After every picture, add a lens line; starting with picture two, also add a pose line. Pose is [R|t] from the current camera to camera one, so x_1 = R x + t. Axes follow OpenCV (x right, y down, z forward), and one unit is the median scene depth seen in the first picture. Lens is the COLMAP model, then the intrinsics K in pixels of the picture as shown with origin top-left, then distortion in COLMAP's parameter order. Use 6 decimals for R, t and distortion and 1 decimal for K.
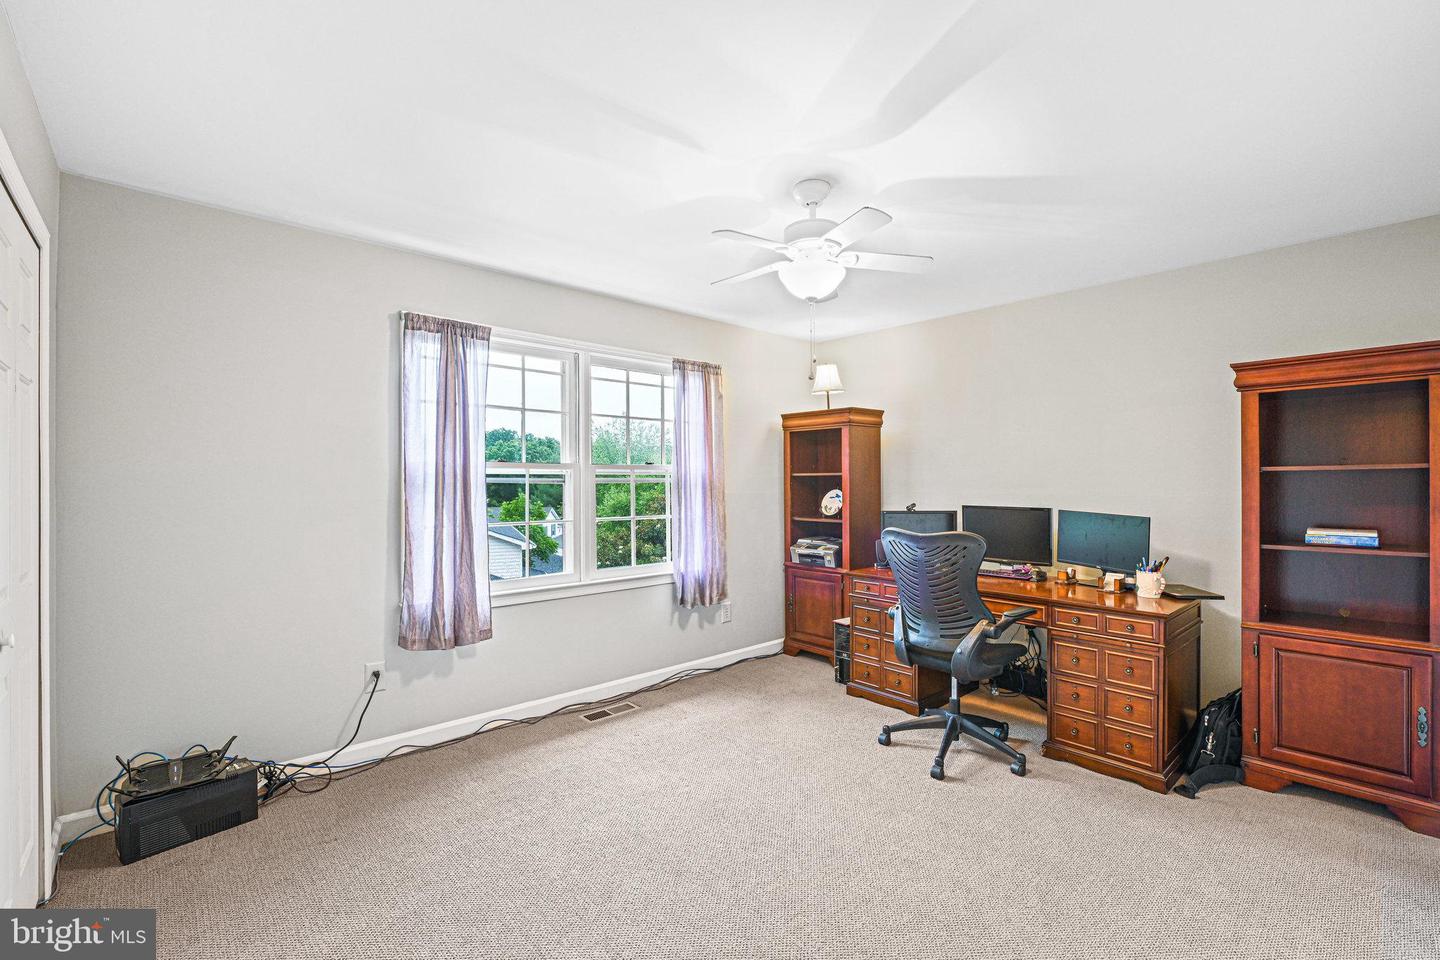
lens RADIAL K [[607.8, 0, 724.6], [0, 607.8, 474.6], [0, 0, 1]] dist [-0.001431, 0.000025]
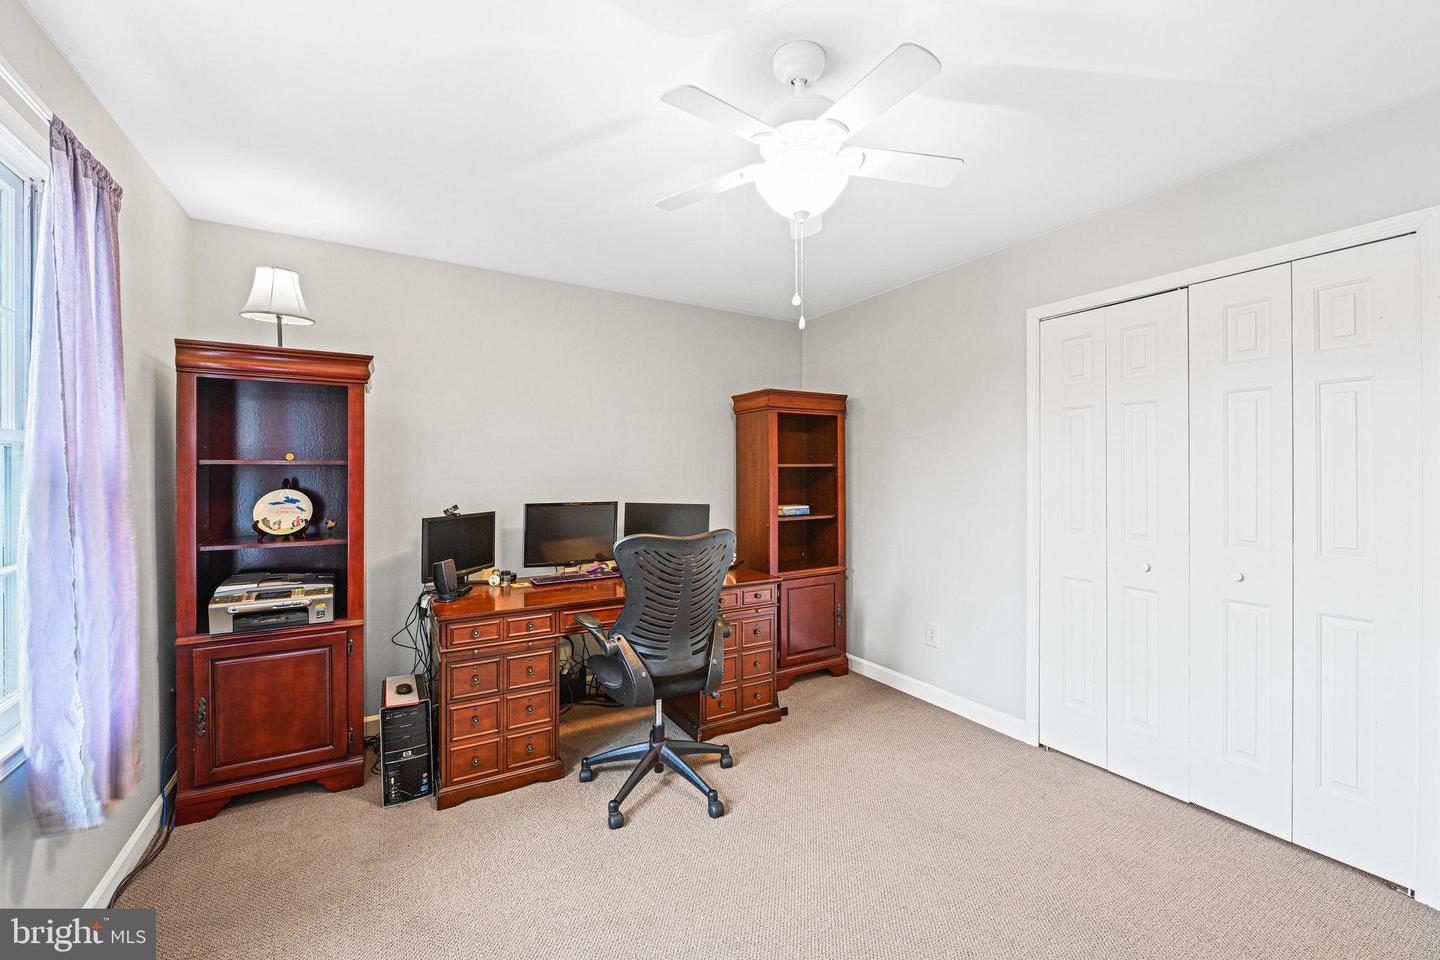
lens RADIAL K [[581.0, 0, 718.8], [0, 581.0, 472.1], [0, 0, 1]] dist [-0.001070, 0.000271]
pose [[0.209541, 0.005032, 0.977787, -0.351327], [-0.009168, 0.999953, -0.003181, 0.008730], [-0.977757, -0.008298, 0.209577, 0.626227]]
